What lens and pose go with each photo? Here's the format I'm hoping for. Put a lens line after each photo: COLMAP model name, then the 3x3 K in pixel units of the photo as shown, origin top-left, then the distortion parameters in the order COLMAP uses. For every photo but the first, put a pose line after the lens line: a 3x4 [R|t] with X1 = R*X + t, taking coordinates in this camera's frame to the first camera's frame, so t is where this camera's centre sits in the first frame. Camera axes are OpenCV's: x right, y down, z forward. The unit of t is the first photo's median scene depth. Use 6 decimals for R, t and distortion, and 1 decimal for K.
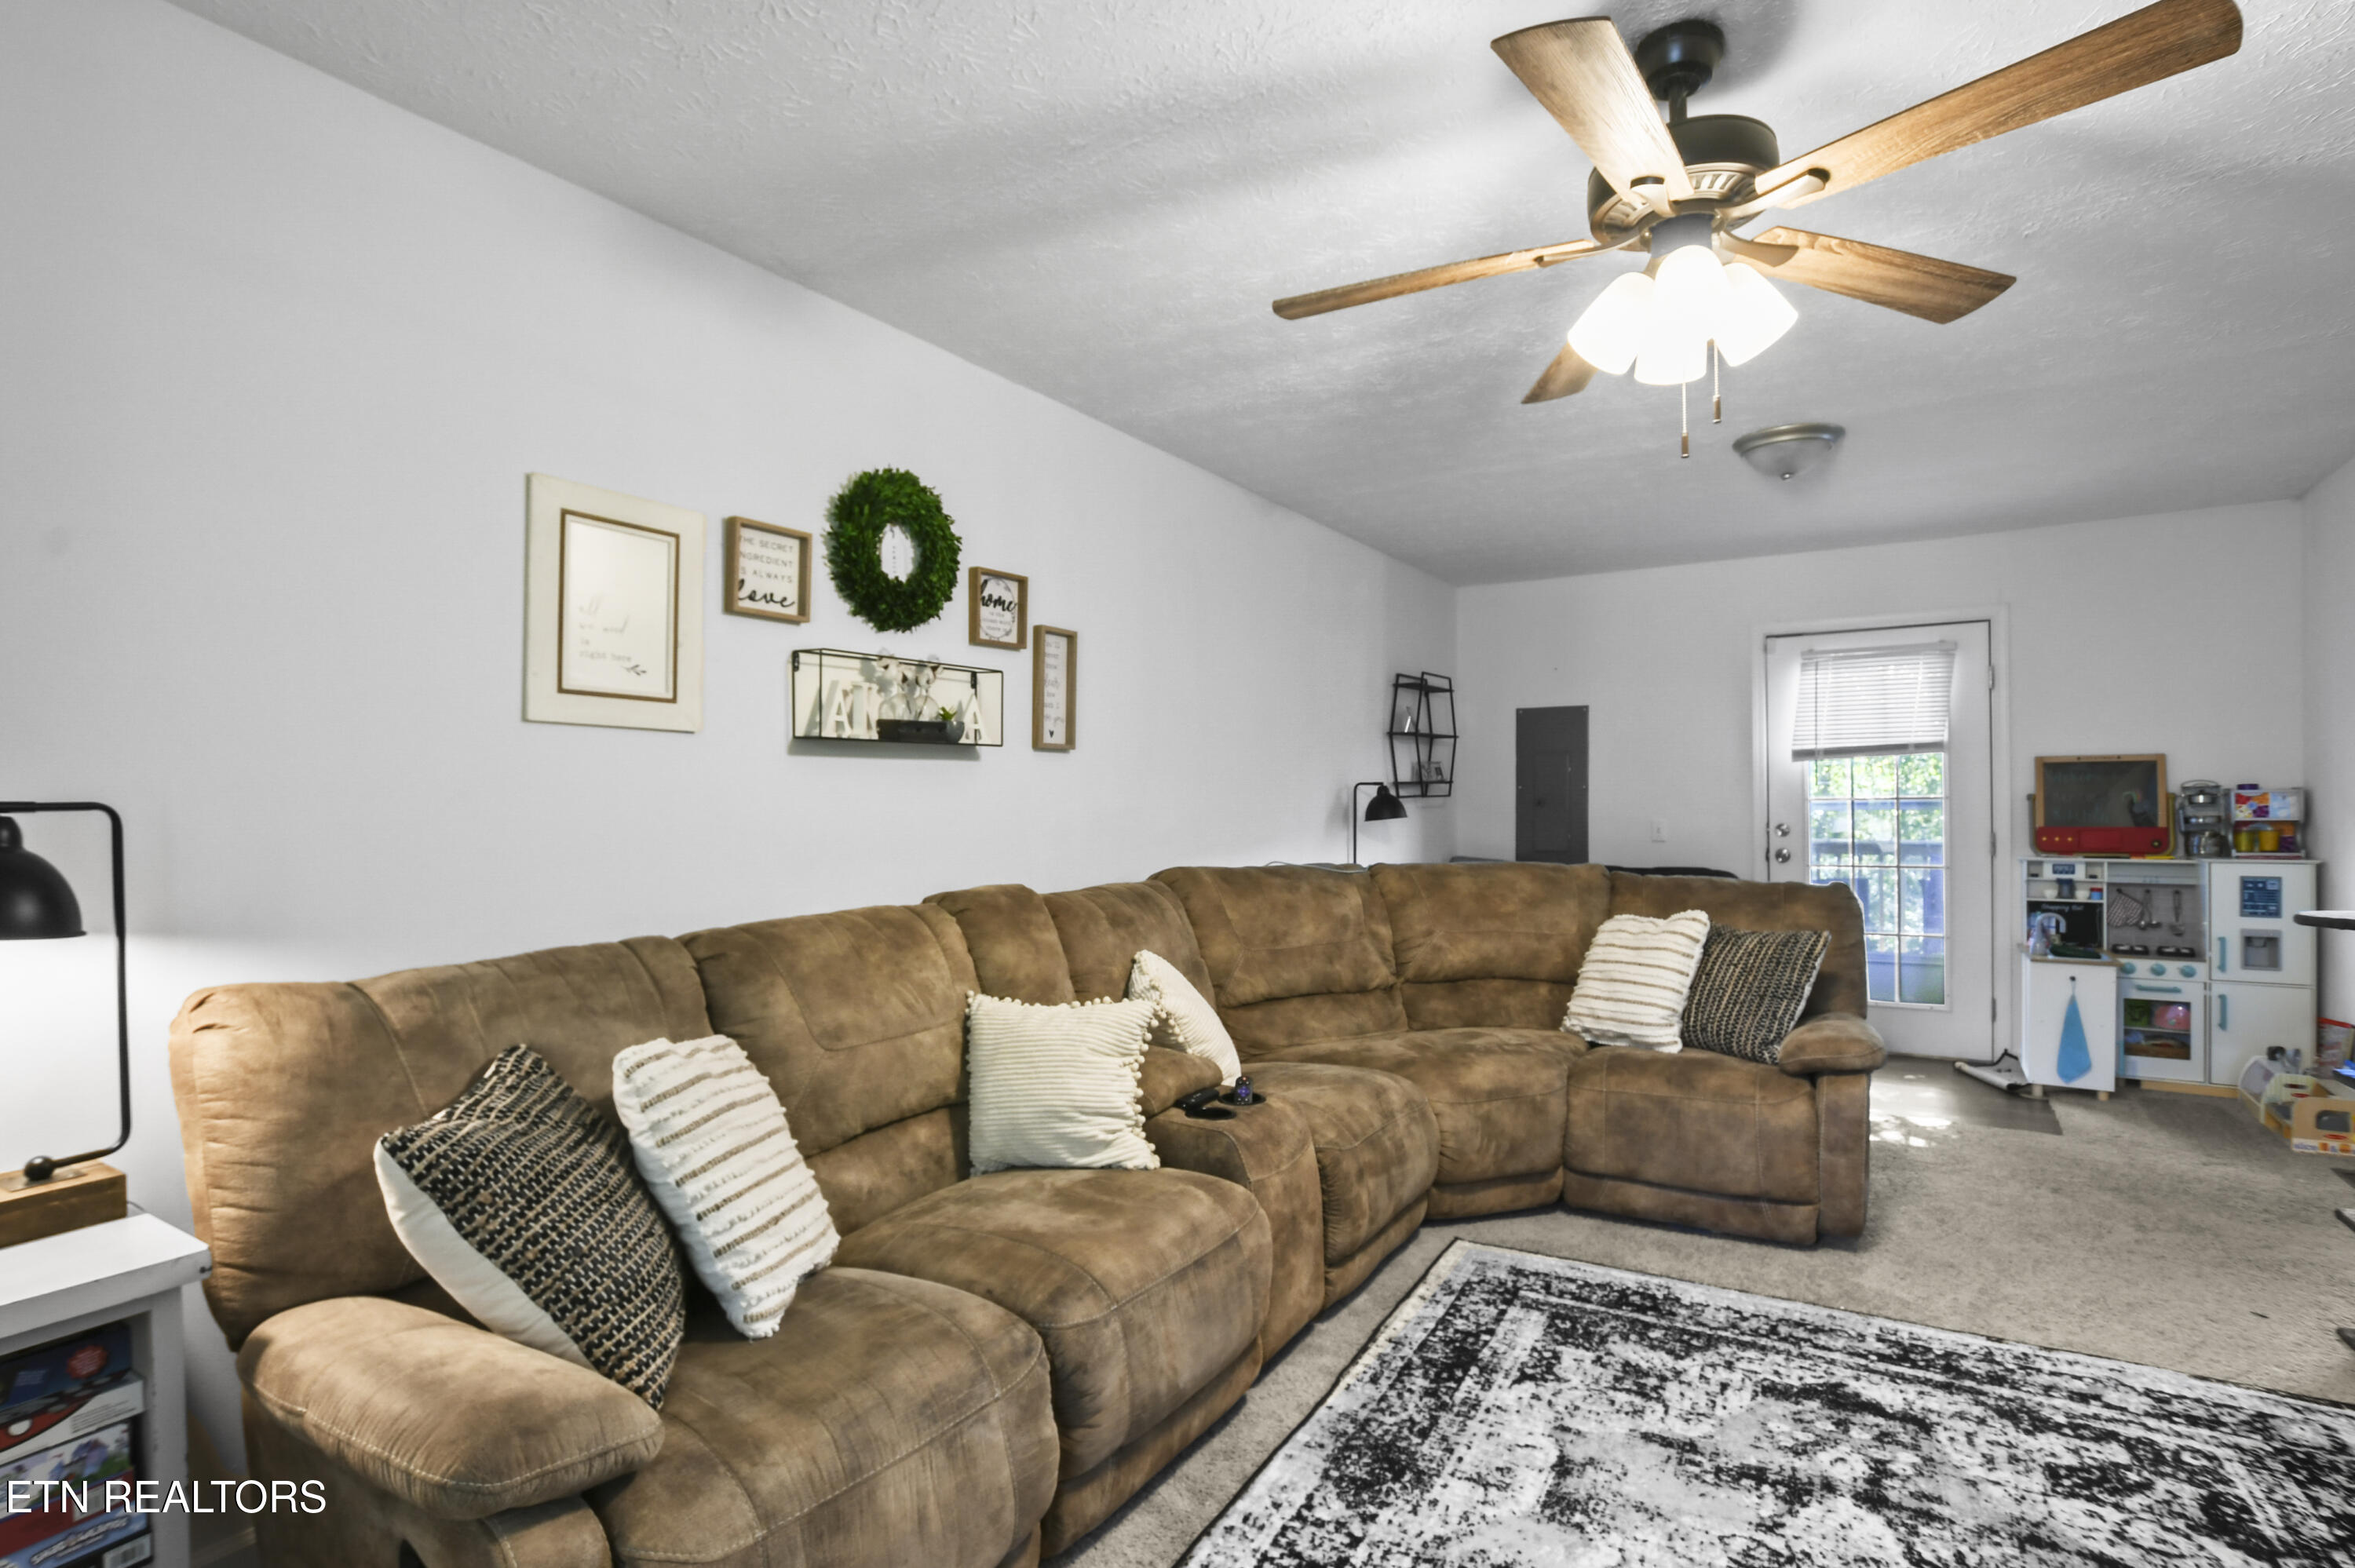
lens RADIAL K [[1119.9, 0, 1143.8], [0, 1119.9, 802.3], [0, 0, 1]] dist [-0.034171, 0.006448]
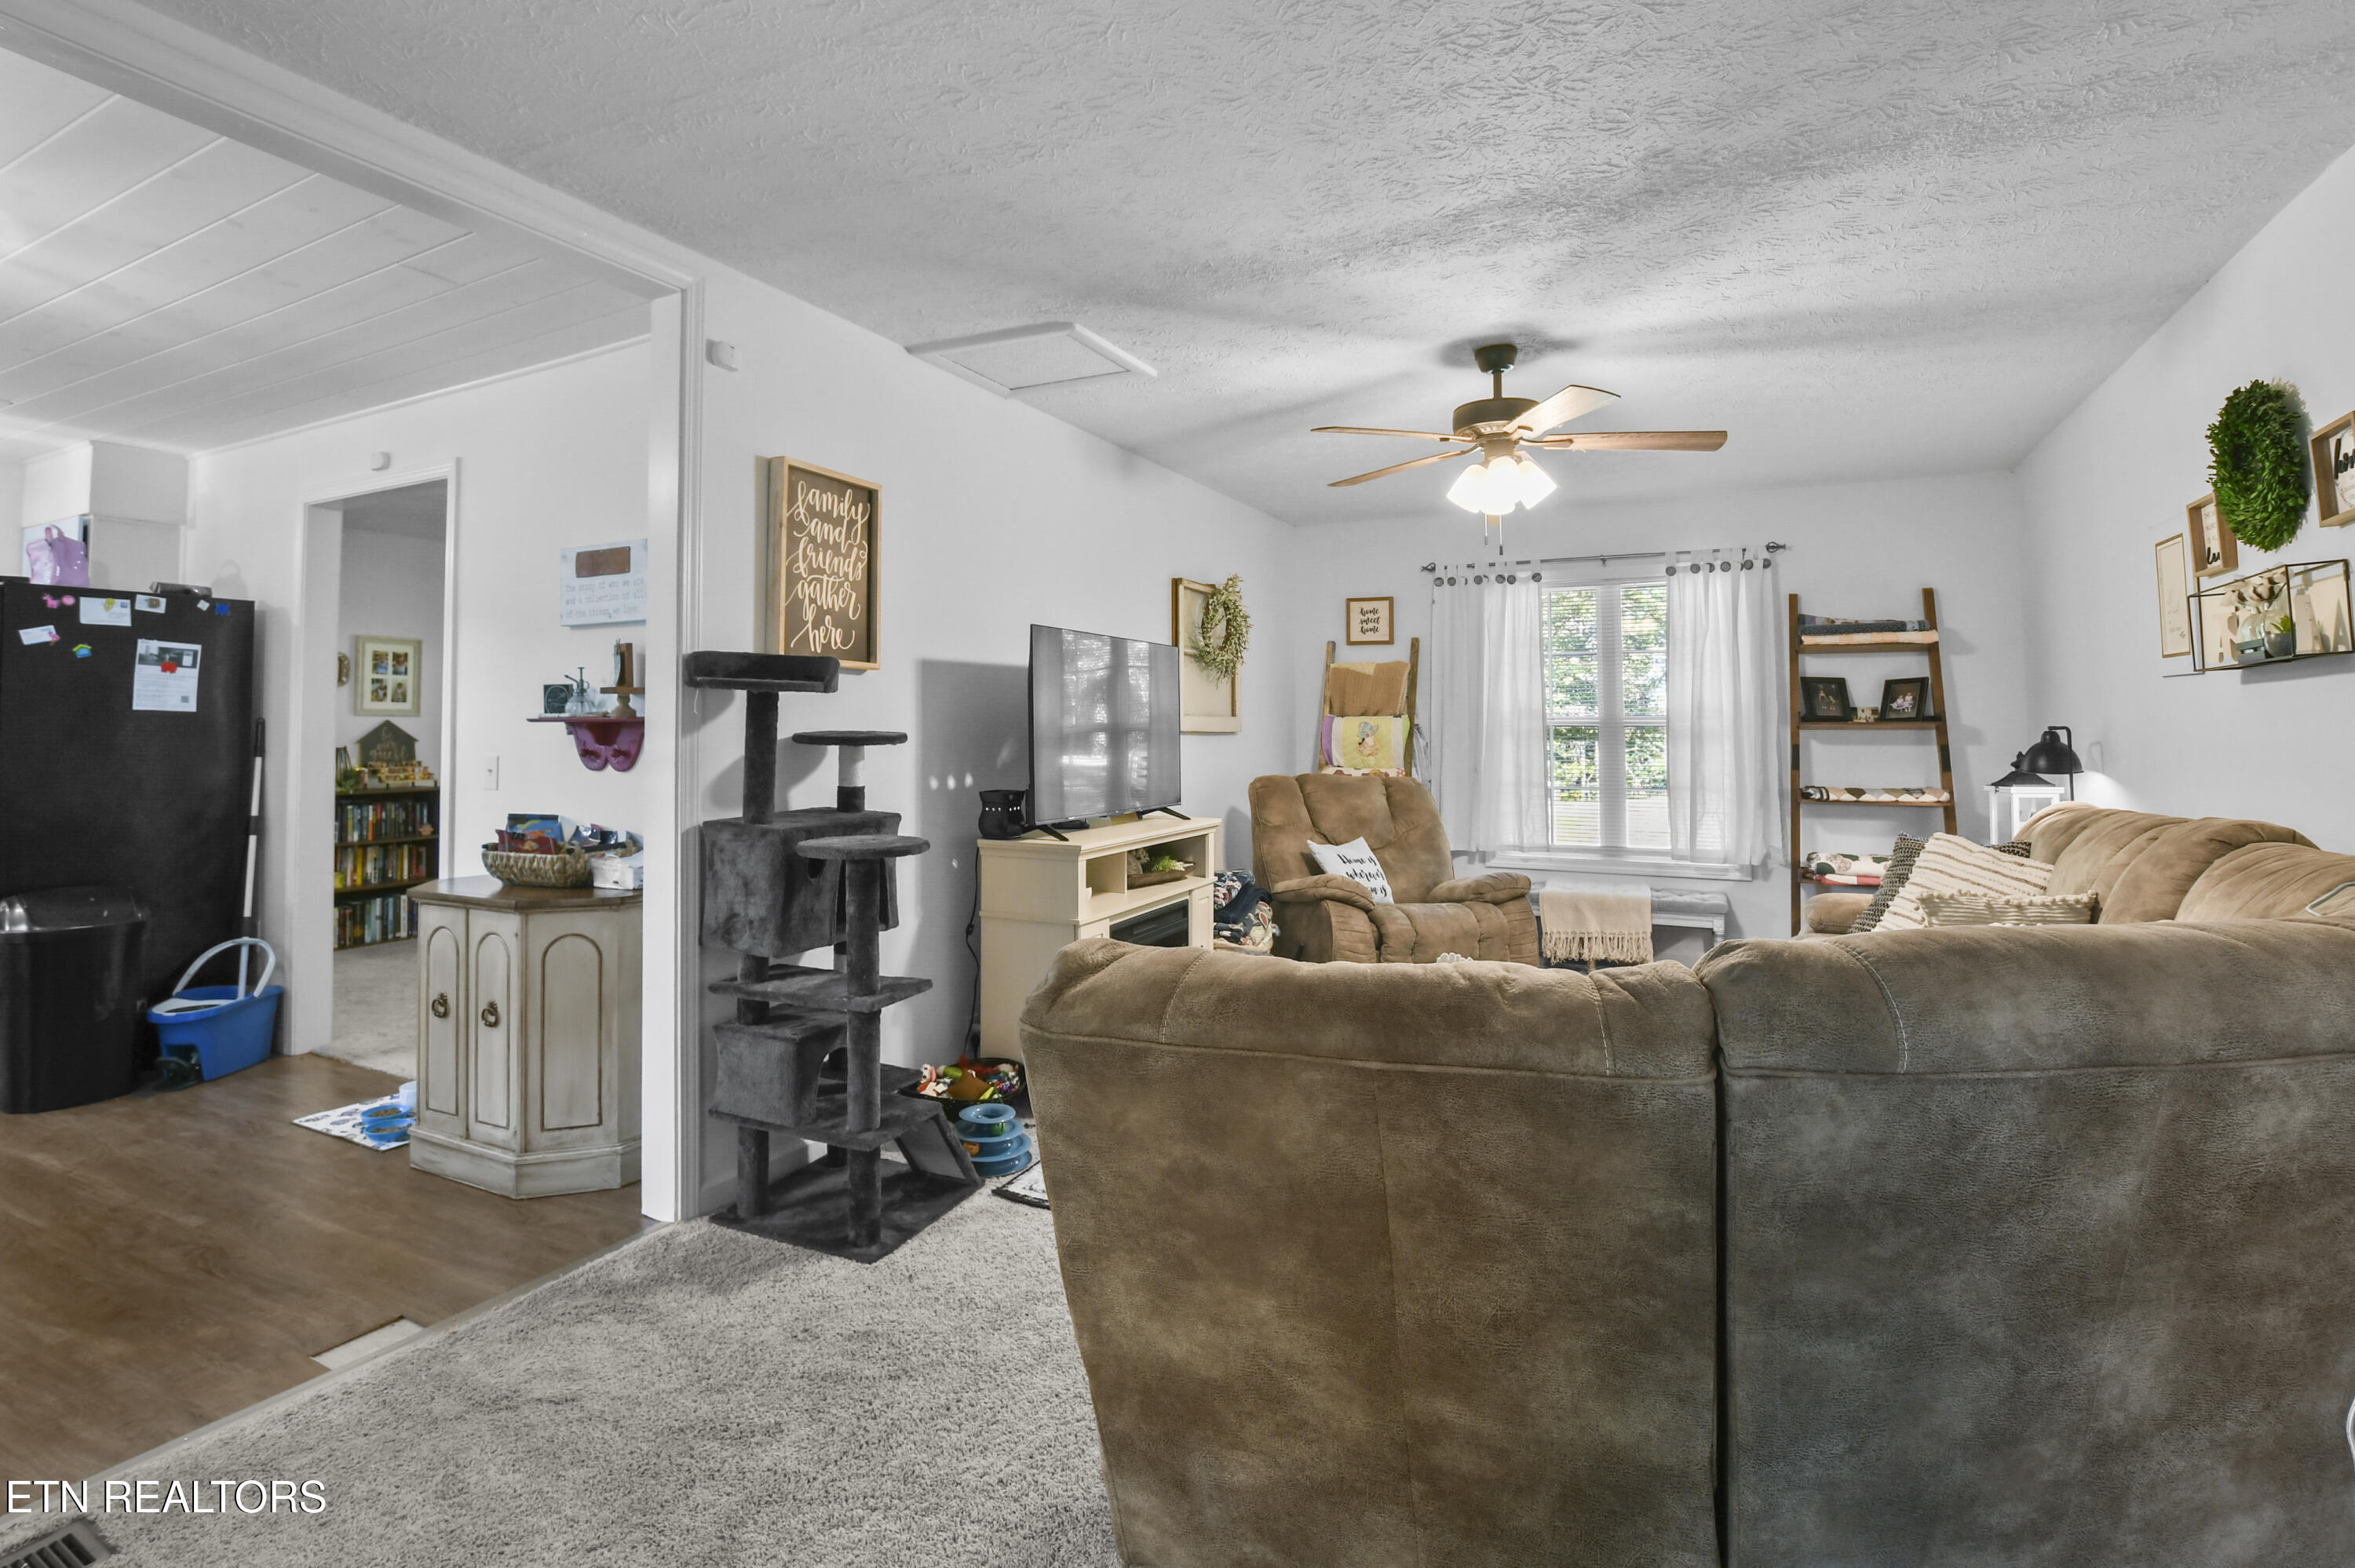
lens RADIAL K [[1119.9, 0, 1142.6], [0, 1119.9, 688.2], [0, 0, 1]] dist [-0.034171, 0.006448]
pose [[-0.991760, 0.001882, -0.128094, 0.894258], [0.006536, 0.999333, -0.035923, -0.005485], [0.127941, -0.036464, -0.991111, 1.880946]]
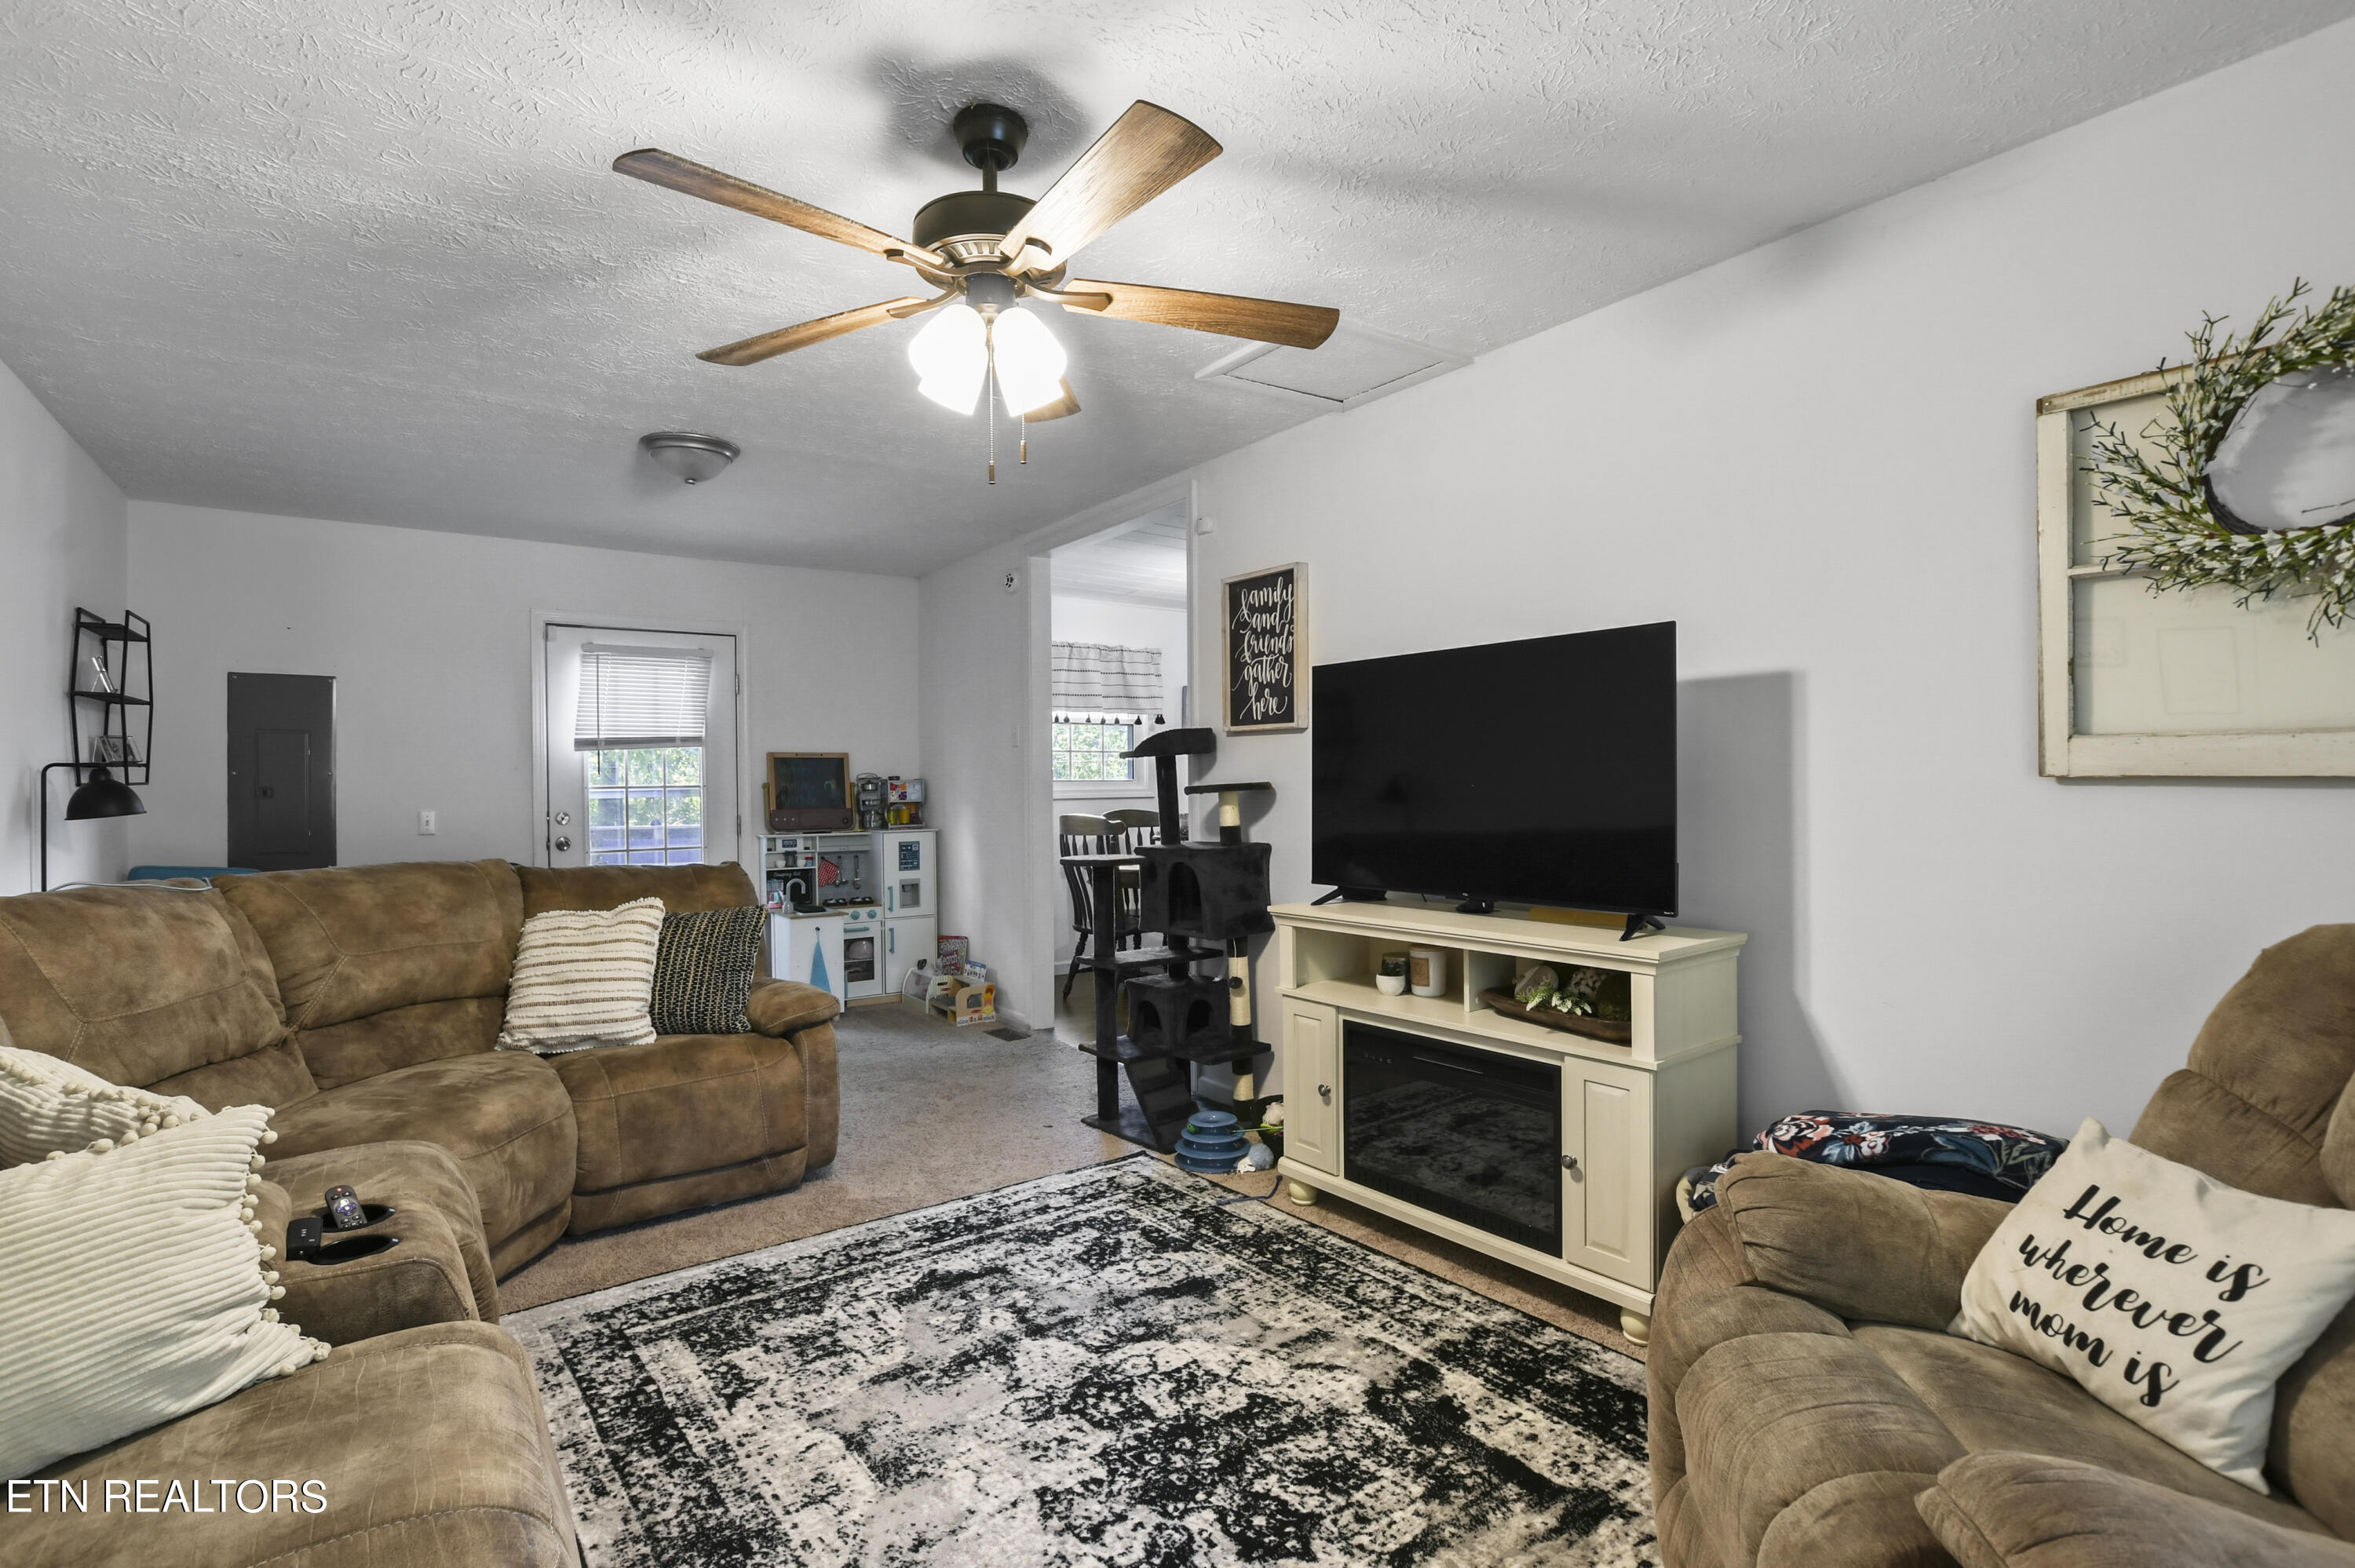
lens RADIAL K [[1119.9, 0, 1160.0], [0, 1119.9, 785.0], [0, 0, 1]] dist [-0.034171, 0.006448]
pose [[0.358149, 0.001680, 0.933663, -0.344648], [0.006423, 0.999970, -0.004263, 0.004982], [-0.933642, 0.007523, 0.358128, 0.275906]]
